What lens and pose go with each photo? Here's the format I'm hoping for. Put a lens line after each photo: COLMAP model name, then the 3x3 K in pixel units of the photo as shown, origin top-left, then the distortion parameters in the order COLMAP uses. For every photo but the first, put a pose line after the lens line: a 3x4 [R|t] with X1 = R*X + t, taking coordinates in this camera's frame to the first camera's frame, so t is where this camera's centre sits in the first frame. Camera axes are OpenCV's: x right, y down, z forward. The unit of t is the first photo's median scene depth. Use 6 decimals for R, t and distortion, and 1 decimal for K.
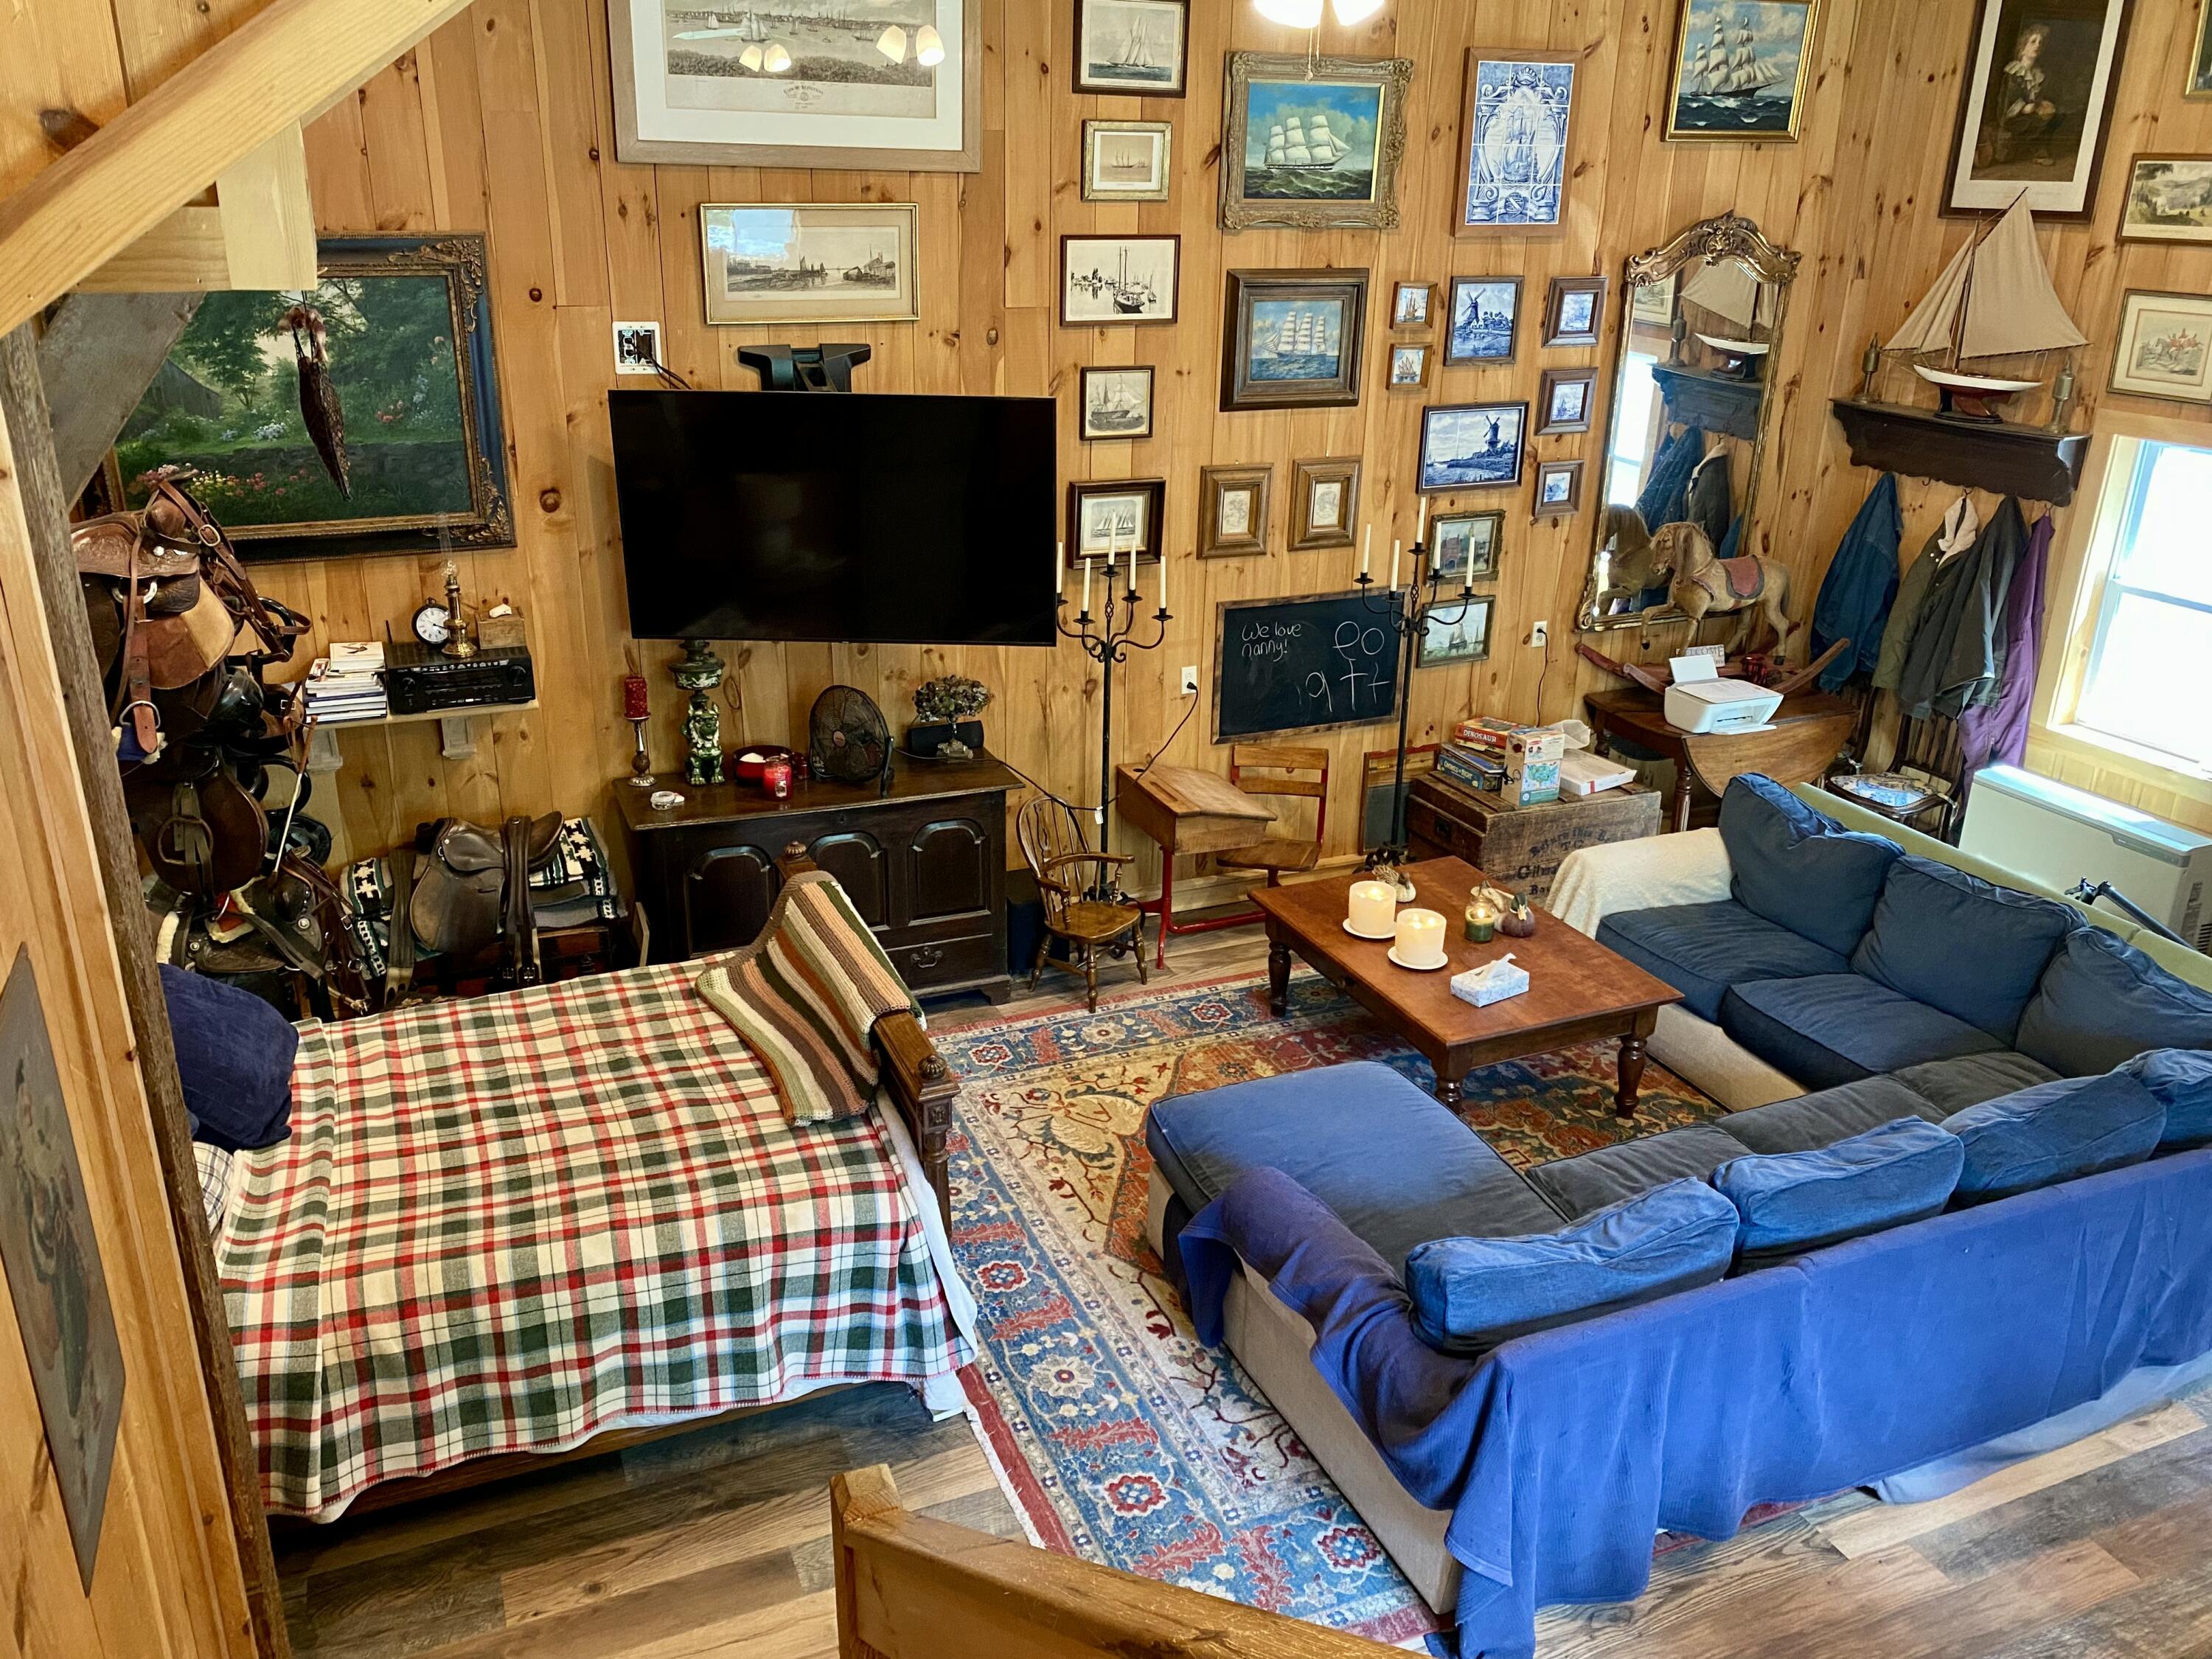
lens RADIAL K [[1684.9, 0, 1099.9], [0, 1684.9, 797.9], [0, 0, 1]] dist [0.136932, -0.387907]
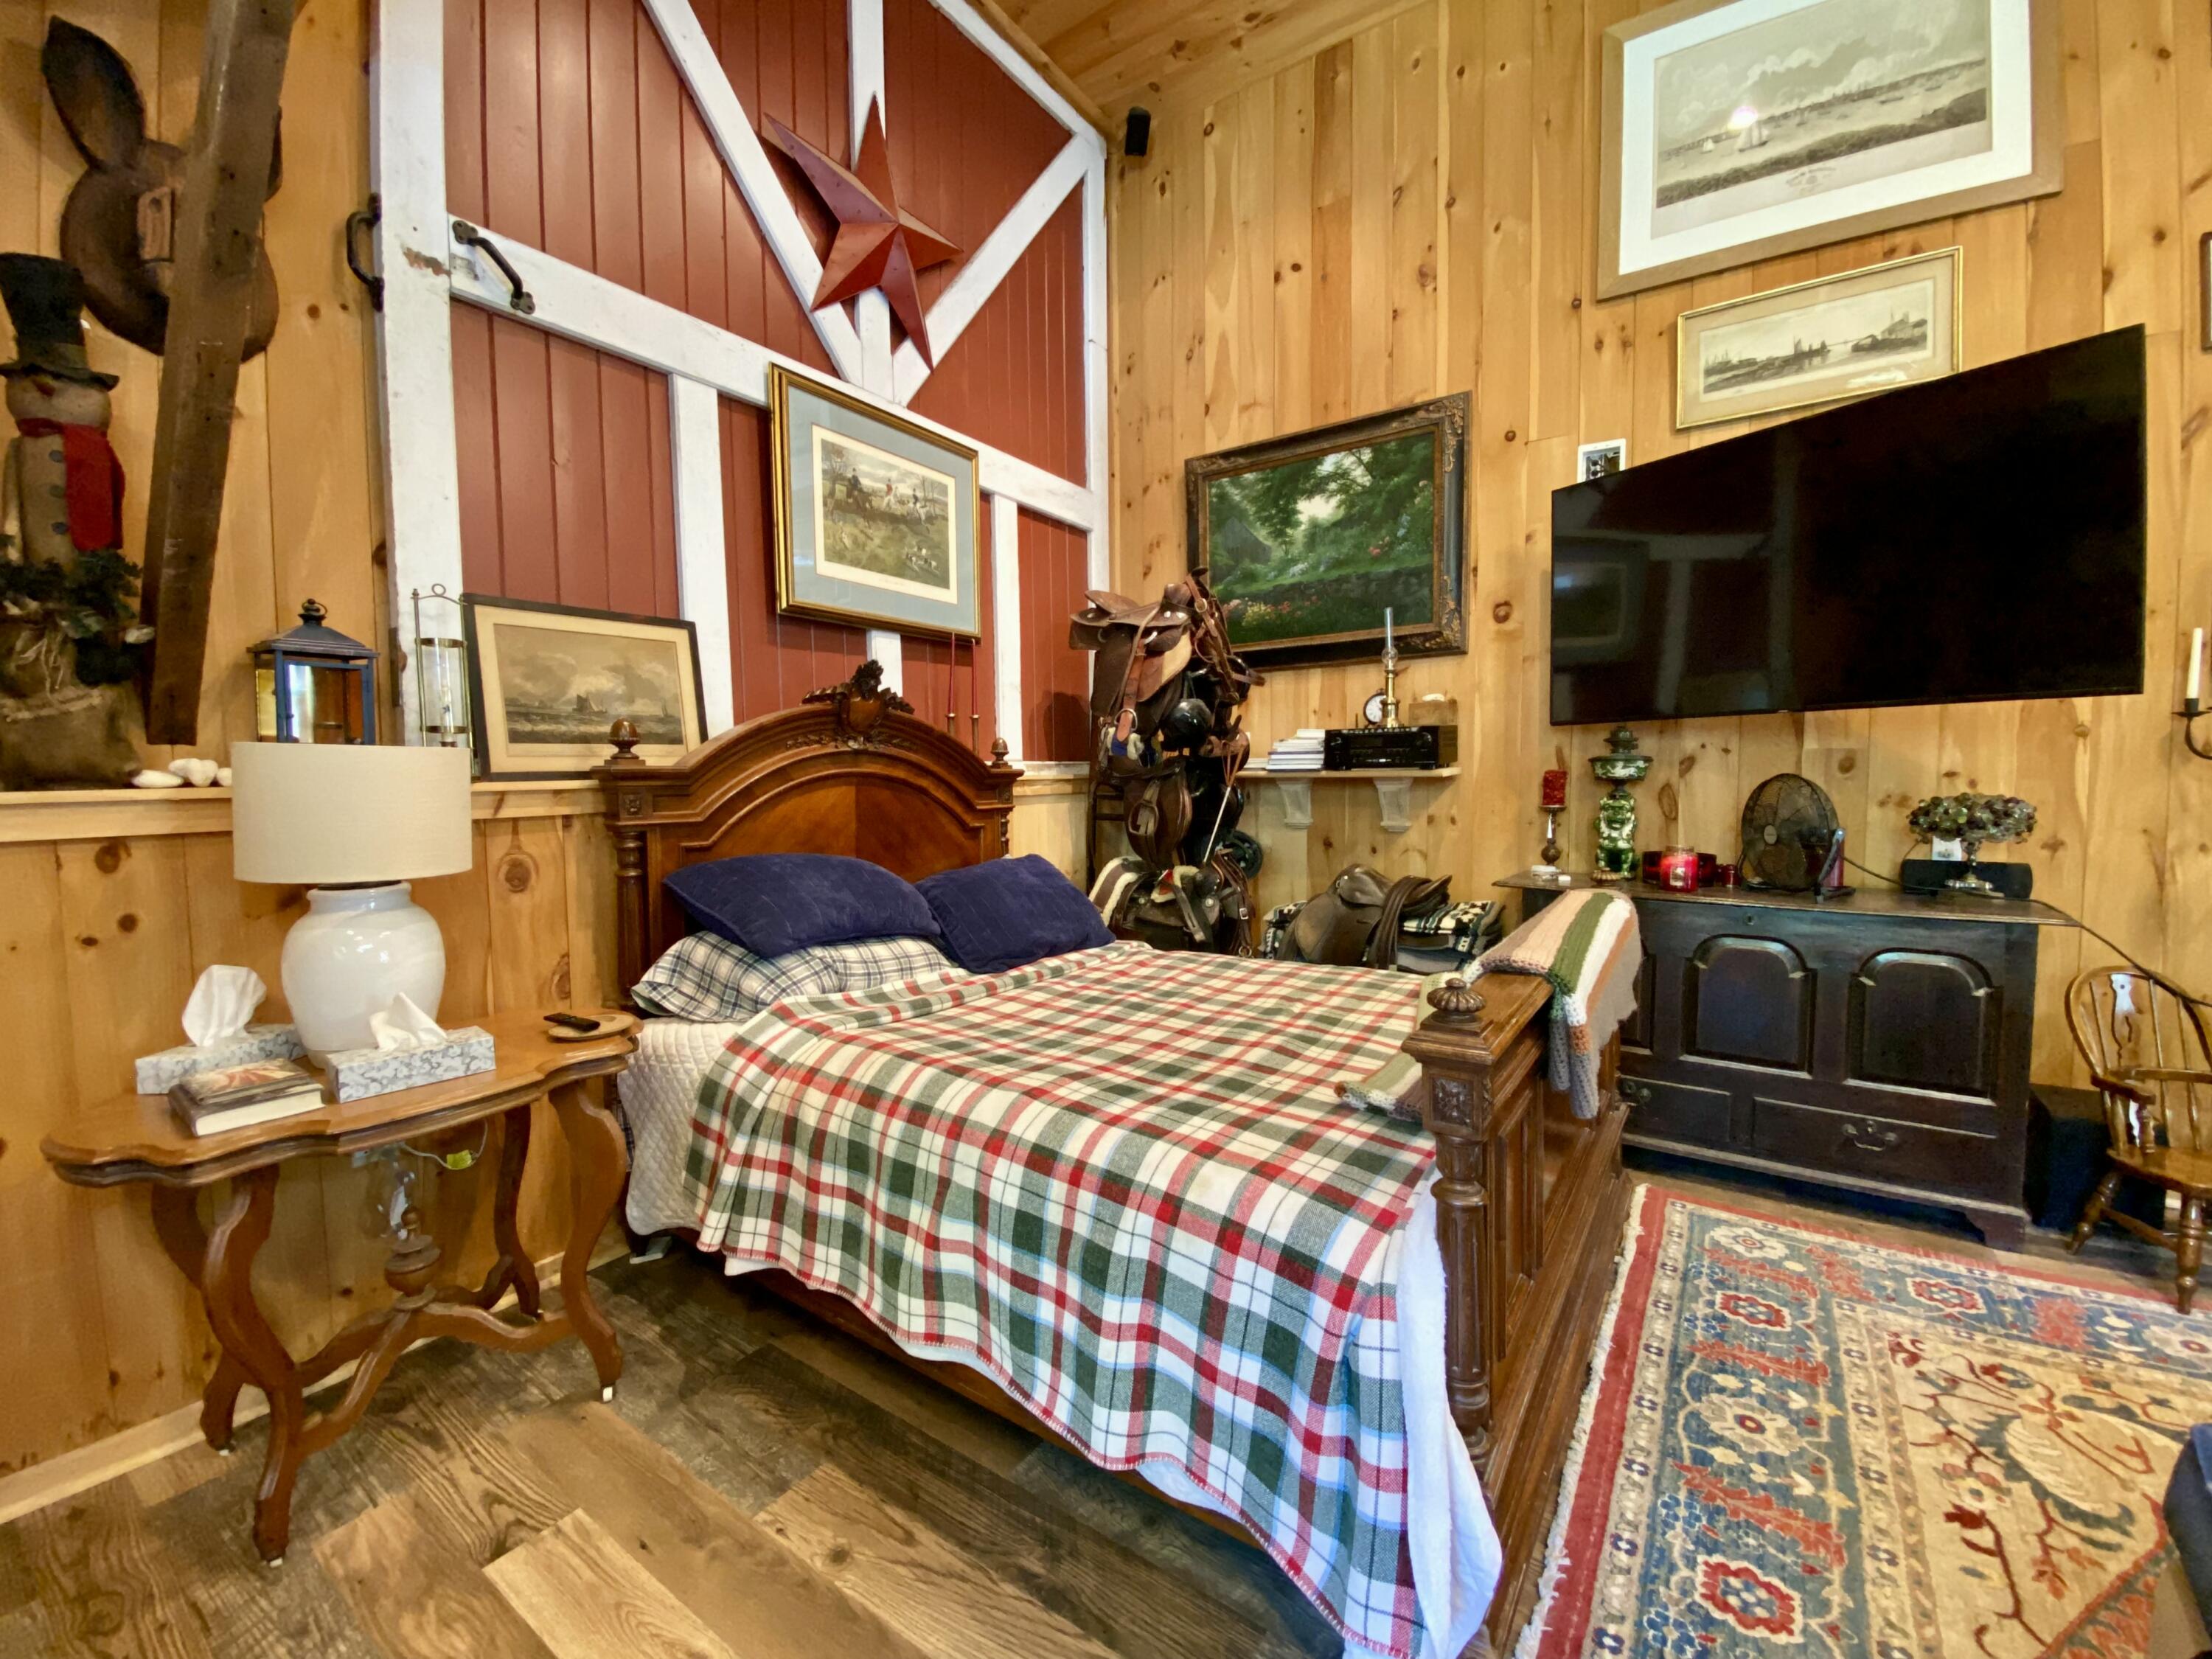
lens RADIAL K [[886.1, 0, 1106.0], [0, 886.1, 829.5], [0, 0, 1]] dist [0.015854, -0.019660]
pose [[0.524981, 0.031113, -0.850545, 0.058253], [-0.278295, 0.950676, -0.136996, 0.133718], [0.804330, 0.308623, 0.507746, 0.573922]]
